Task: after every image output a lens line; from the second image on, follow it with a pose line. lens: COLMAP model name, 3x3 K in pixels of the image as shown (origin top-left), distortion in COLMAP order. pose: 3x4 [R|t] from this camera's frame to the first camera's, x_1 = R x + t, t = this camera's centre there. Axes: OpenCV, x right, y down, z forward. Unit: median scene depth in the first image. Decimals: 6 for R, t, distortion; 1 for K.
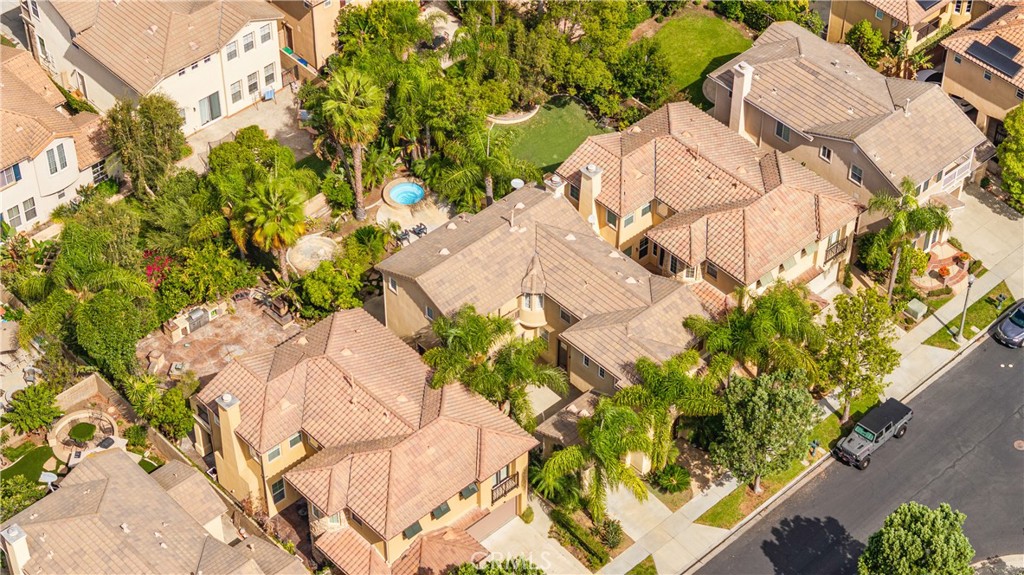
lens RADIAL K [[2064.1, 0, 512.3], [0, 2064.1, 287.6], [0, 0, 1]] dist [-0.057128, 0.000000]
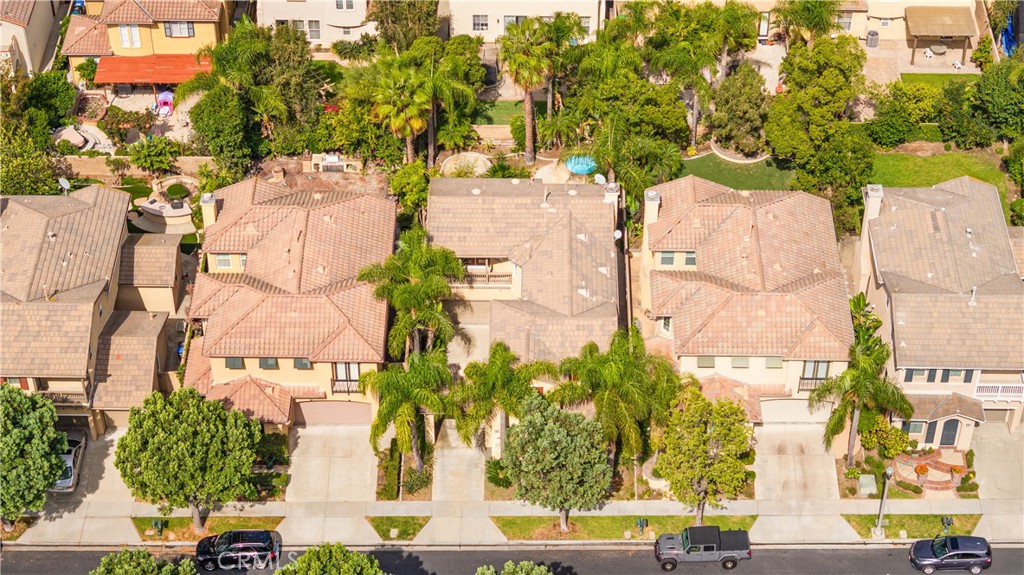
lens RADIAL K [[2064.1, 0, 512.0], [0, 2064.1, 287.3], [0, 0, 1]] dist [-0.057128, 0.000000]
pose [[0.728283, 0.459952, -0.507984, 0.532241], [-0.476341, 0.872694, 0.107260, -0.095179], [0.492649, 0.163858, 0.854662, 0.105397]]
